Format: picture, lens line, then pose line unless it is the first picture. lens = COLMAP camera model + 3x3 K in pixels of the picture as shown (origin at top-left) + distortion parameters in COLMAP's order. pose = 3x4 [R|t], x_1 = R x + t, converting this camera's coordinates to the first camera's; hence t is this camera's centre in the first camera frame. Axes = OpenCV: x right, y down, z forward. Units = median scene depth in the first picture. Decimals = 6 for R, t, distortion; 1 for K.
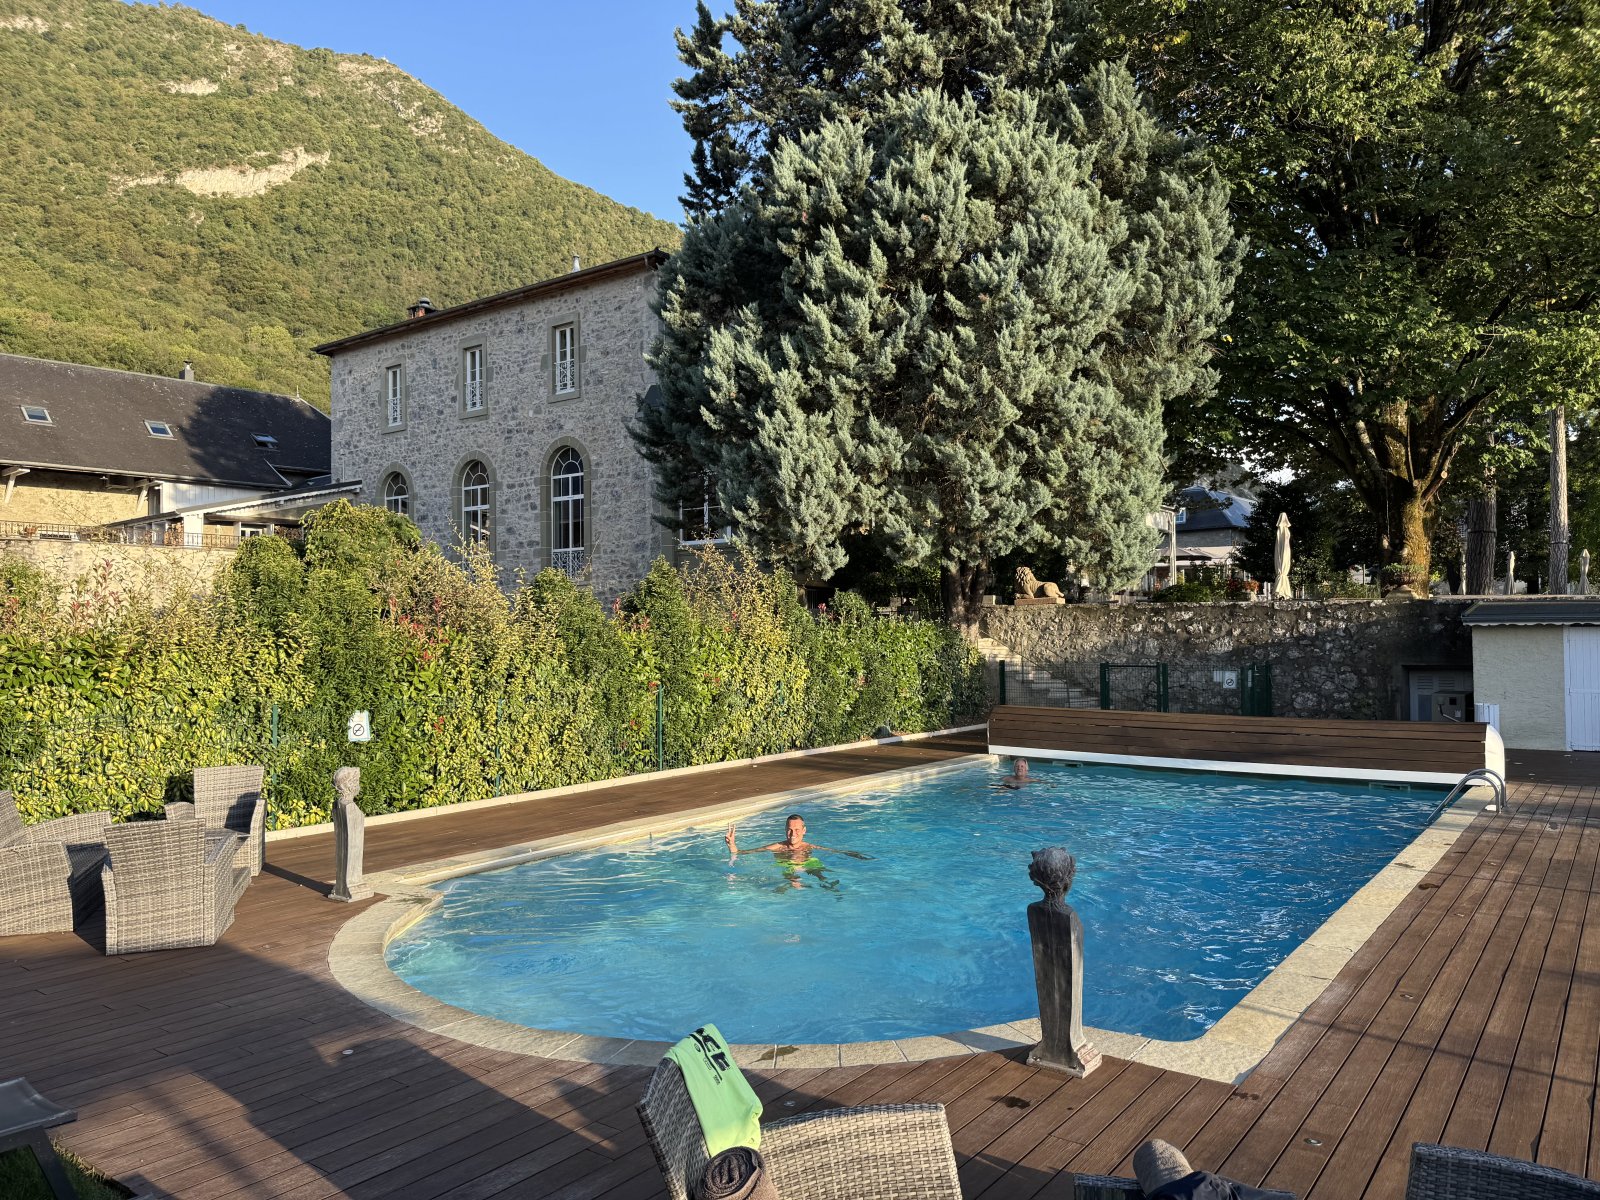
lens RADIAL K [[1118.1, 0, 778.3], [0, 1118.1, 591.7], [0, 0, 1]] dist [0.198766, -0.377990]
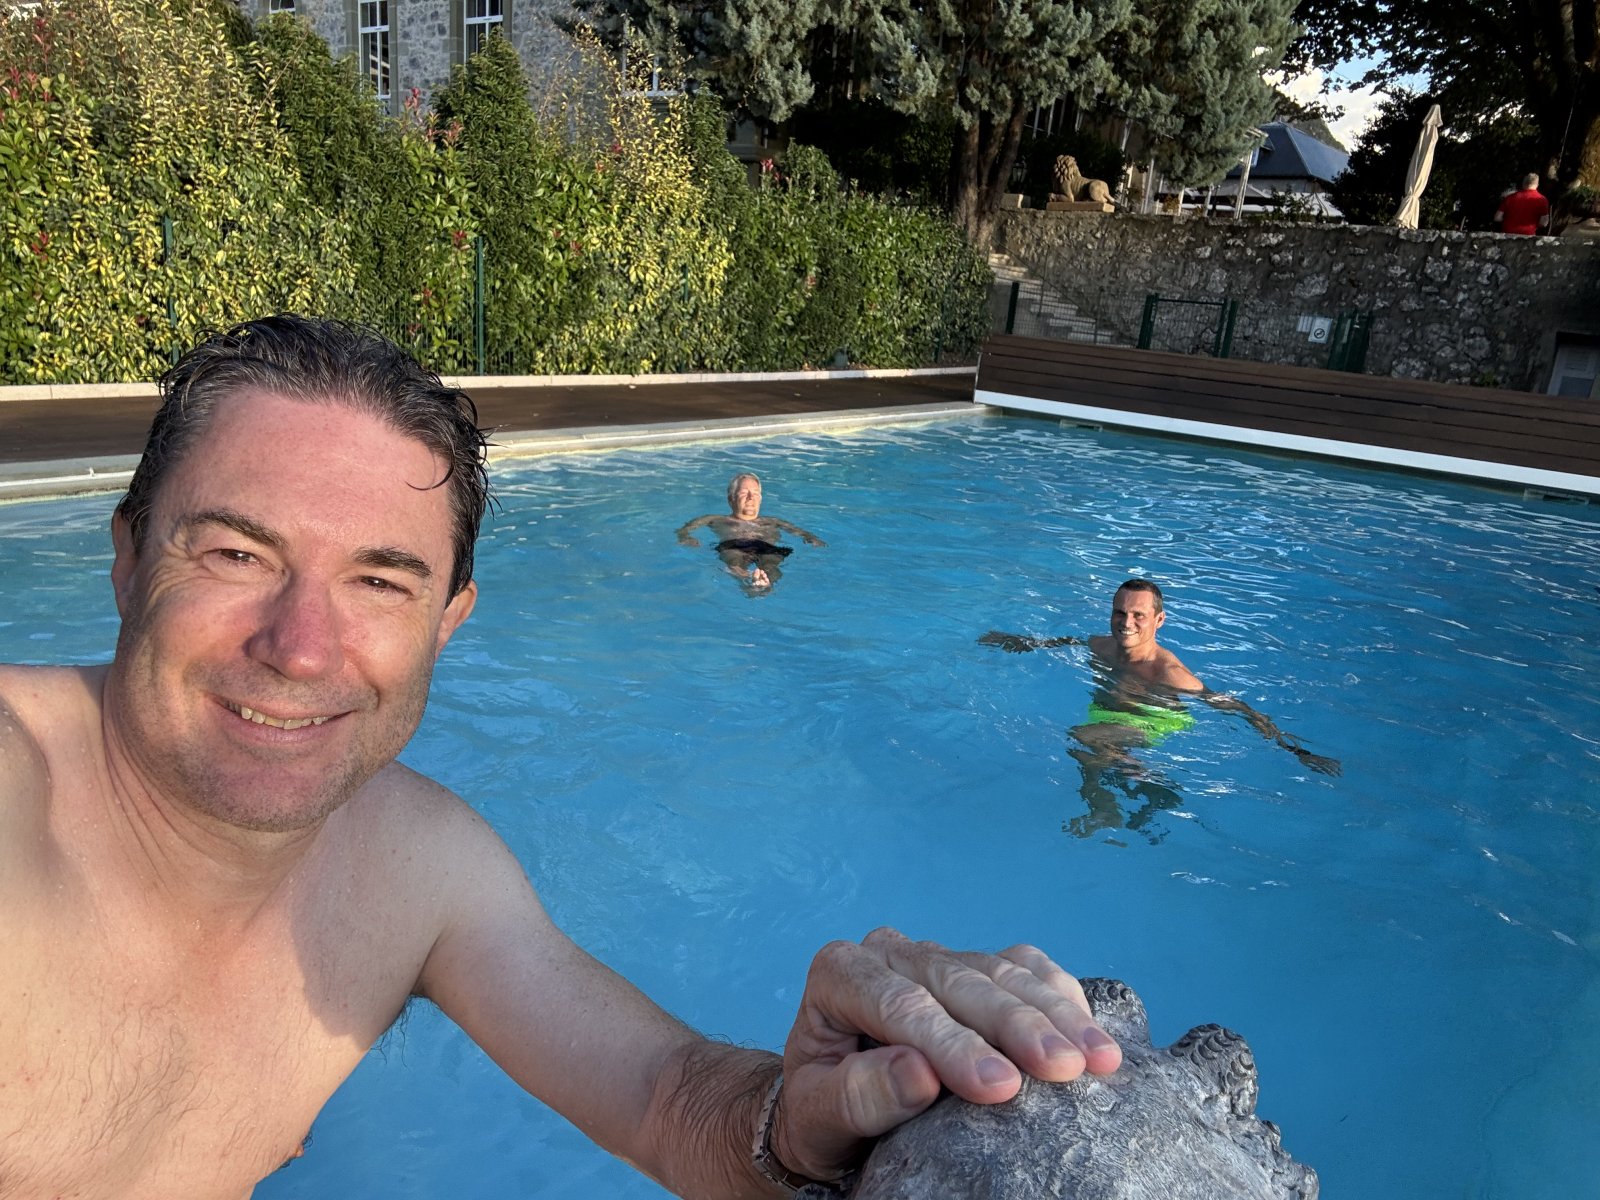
lens RADIAL K [[1029.3, 0, 800.0], [0, 1029.3, 600.0], [0, 0, 1]] dist [0.073585, -0.101219]
pose [[0.995385, 0.094593, 0.016177, 0.074441], [-0.094778, 0.942547, 0.320348, 0.059207], [0.015056, -0.320403, 0.947162, 0.322134]]
